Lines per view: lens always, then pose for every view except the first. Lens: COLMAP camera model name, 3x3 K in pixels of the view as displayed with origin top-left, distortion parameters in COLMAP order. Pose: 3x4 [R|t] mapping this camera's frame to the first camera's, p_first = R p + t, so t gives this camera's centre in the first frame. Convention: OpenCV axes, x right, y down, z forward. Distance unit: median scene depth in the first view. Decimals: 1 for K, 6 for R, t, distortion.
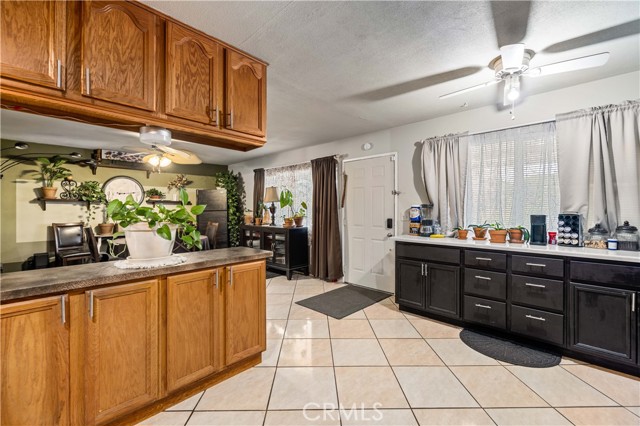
lens RADIAL K [[273.3, 0, 317.7], [0, 273.3, 211.0], [0, 0, 1]] dist [-0.000045, -0.000065]
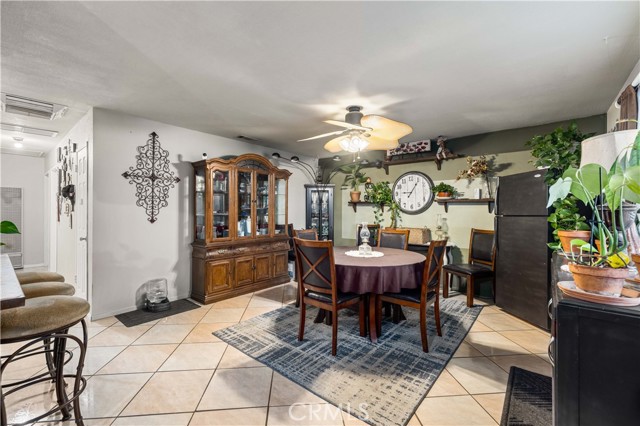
lens RADIAL K [[273.3, 0, 319.6], [0, 273.3, 210.9], [0, 0, 1]] dist [-0.000045, -0.000065]
pose [[0.078219, 0.004370, -0.996927, 0.040827], [-0.010948, 0.999934, 0.003524, -0.003594], [0.996876, 0.010639, 0.078262, 0.287806]]
